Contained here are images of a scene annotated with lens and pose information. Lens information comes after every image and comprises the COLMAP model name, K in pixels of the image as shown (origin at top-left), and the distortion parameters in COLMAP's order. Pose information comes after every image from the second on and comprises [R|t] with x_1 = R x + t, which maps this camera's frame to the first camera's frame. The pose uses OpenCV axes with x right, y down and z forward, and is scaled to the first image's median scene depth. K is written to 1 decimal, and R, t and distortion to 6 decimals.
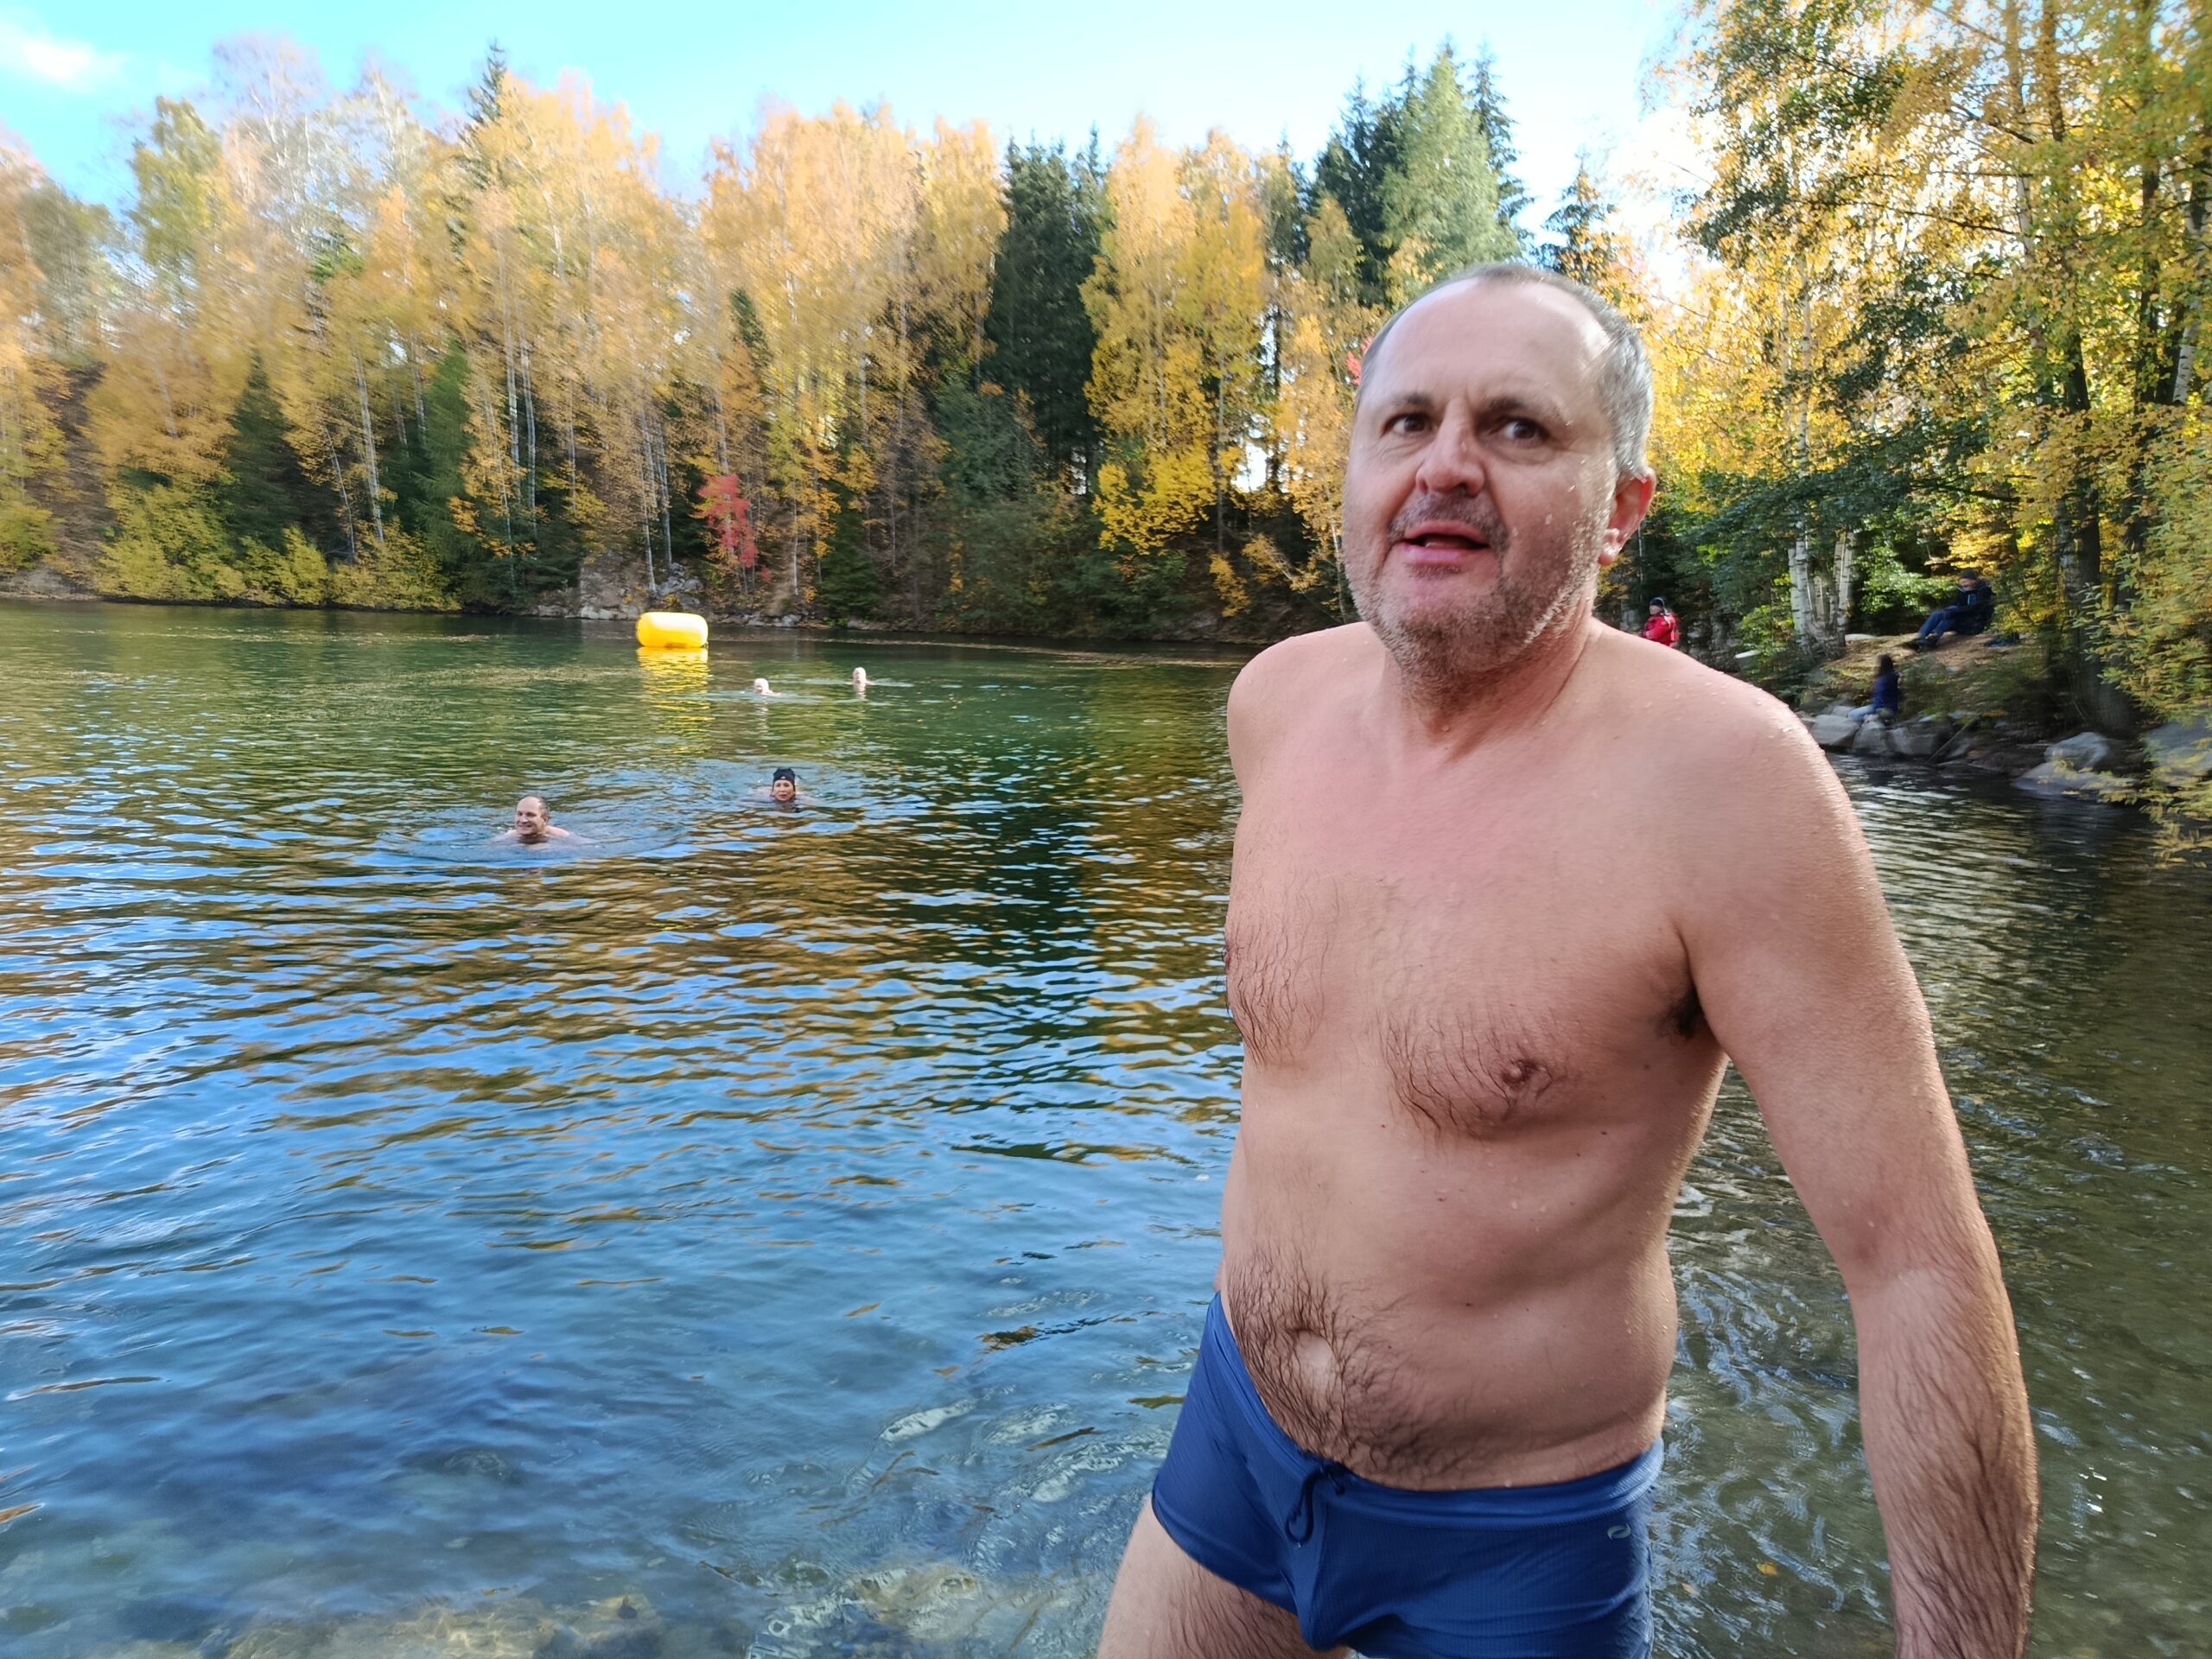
lens RADIAL K [[1534.8, 0, 1110.5], [0, 1534.8, 845.9], [0, 0, 1]] dist [0.035360, -0.027696]
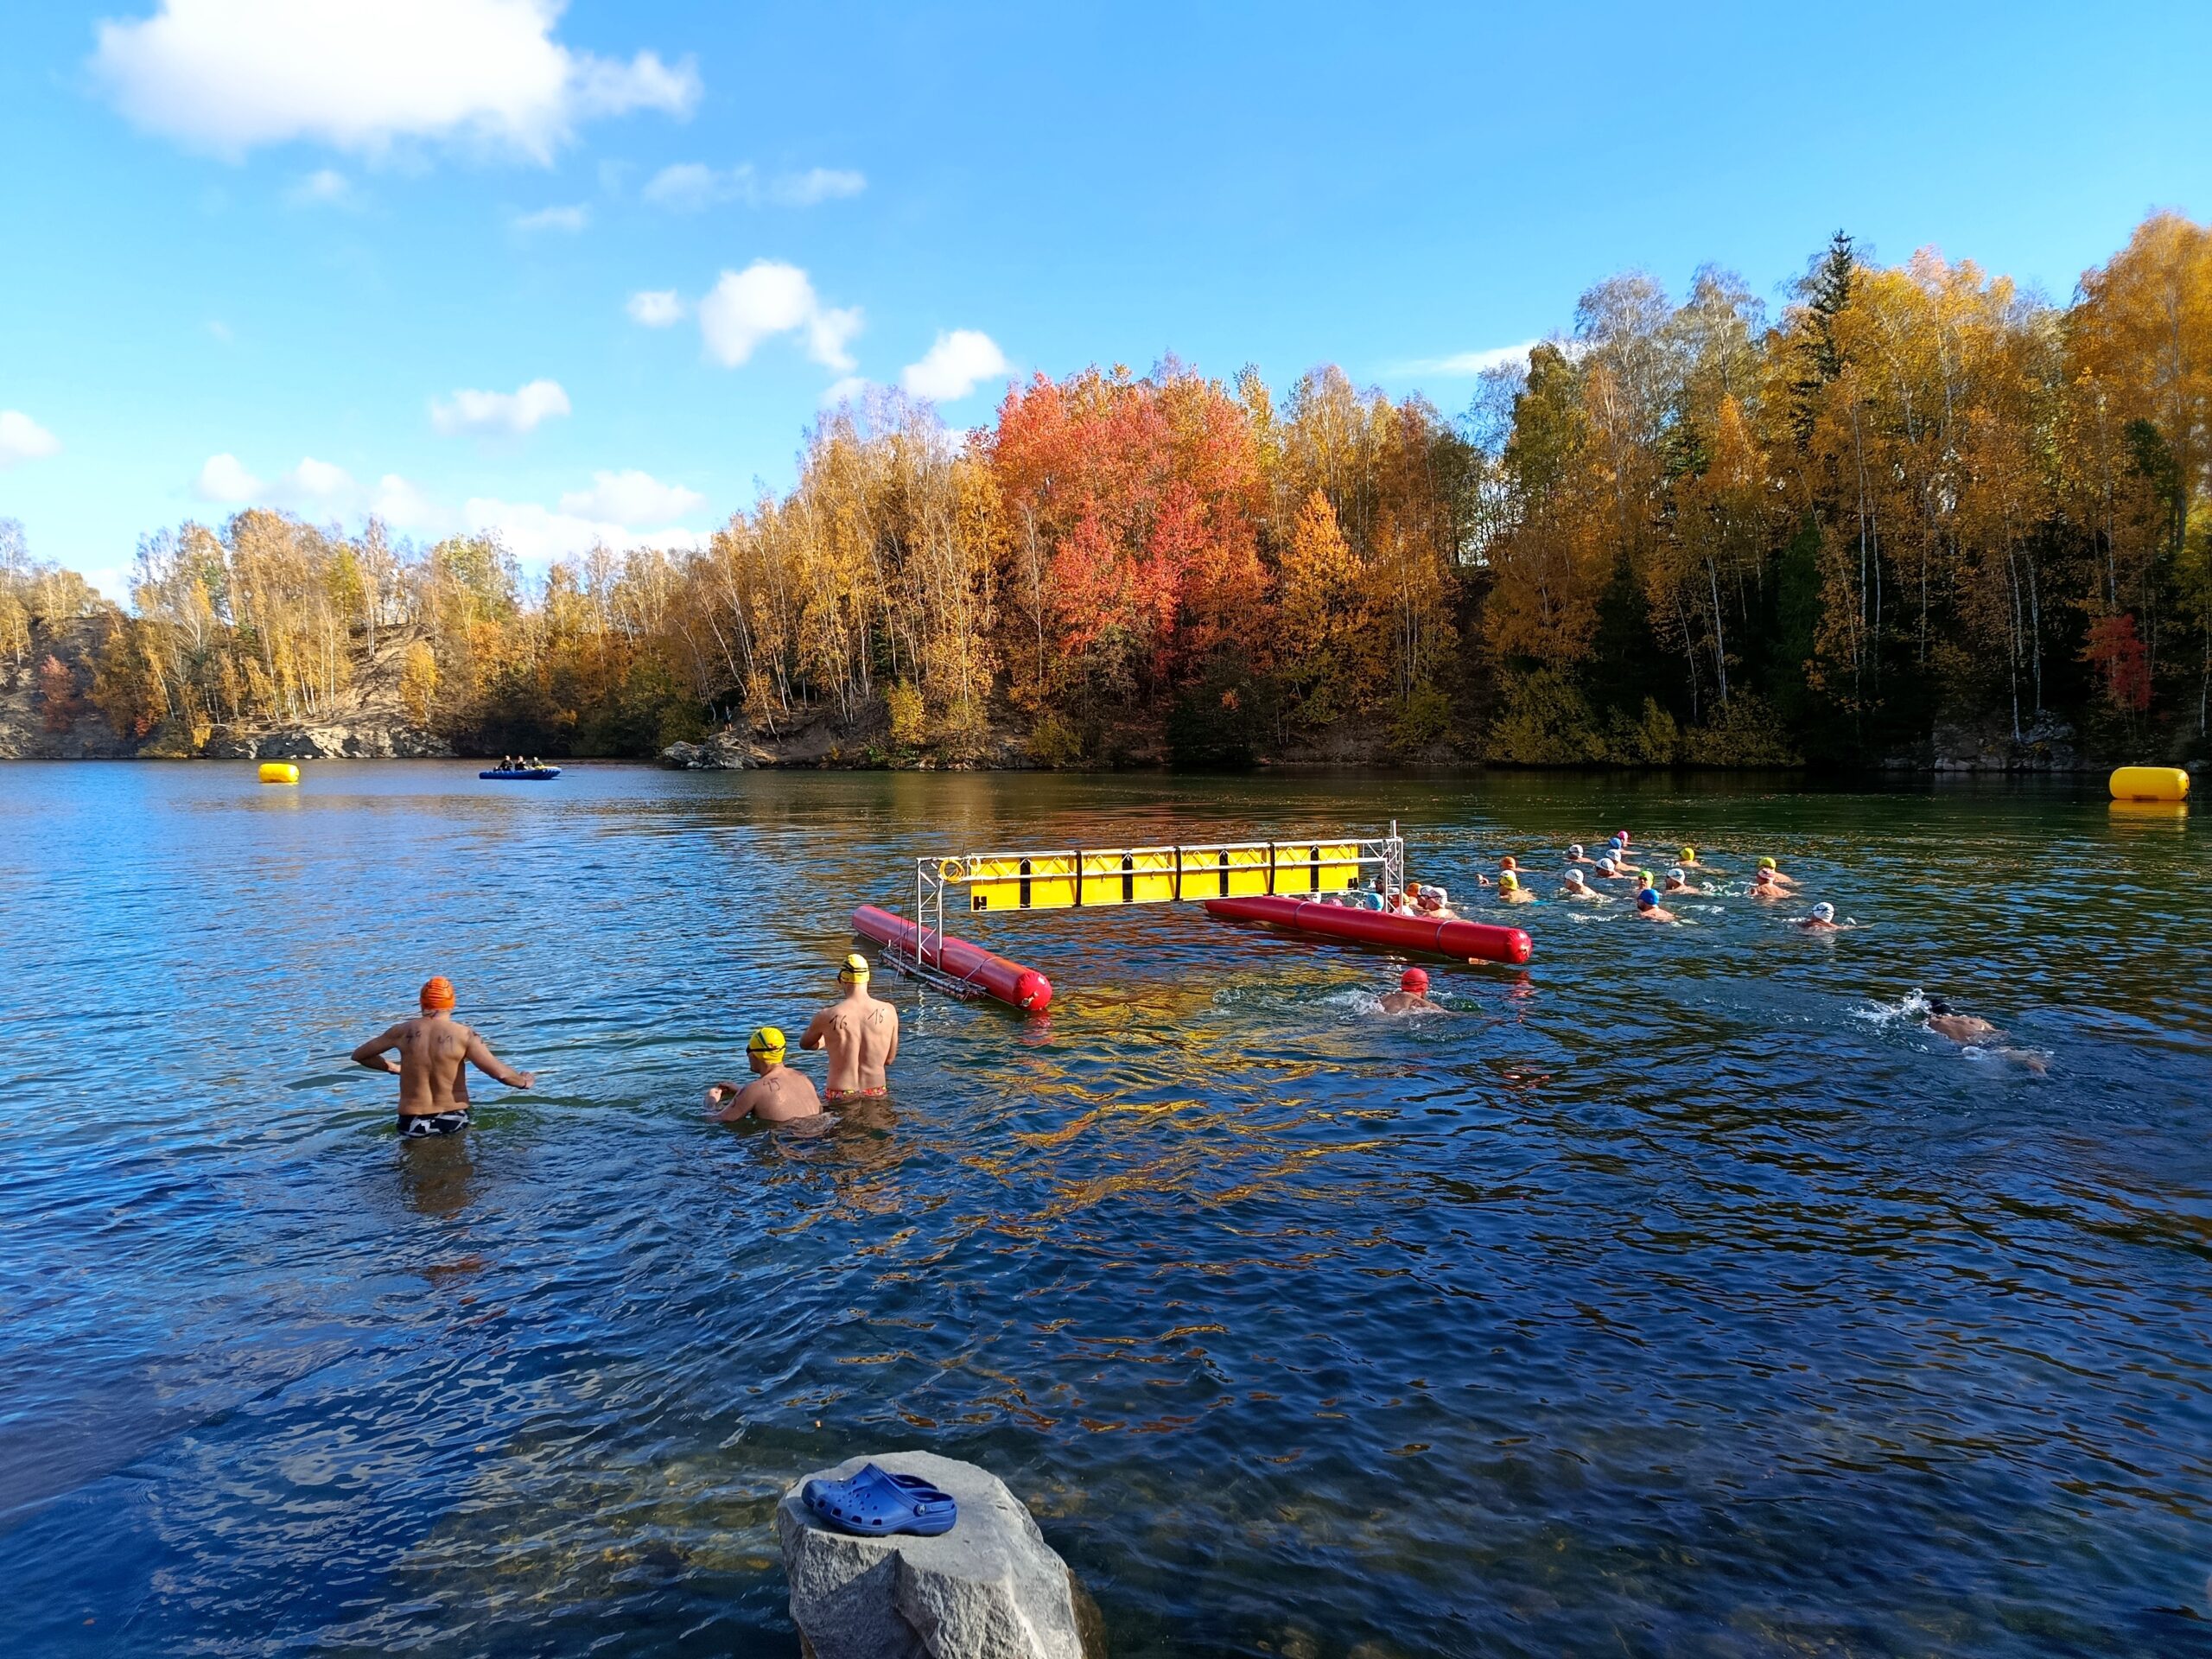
lens RADIAL K [[1534.8, 0, 1113.4], [0, 1534.8, 827.6], [0, 0, 1]] dist [0.035360, -0.027696]
pose [[0.746319, 0.000834, -0.665588, -0.073280], [-0.070454, 0.994480, -0.077754, 0.003729], [0.661849, 0.104922, 0.742258, -0.082847]]
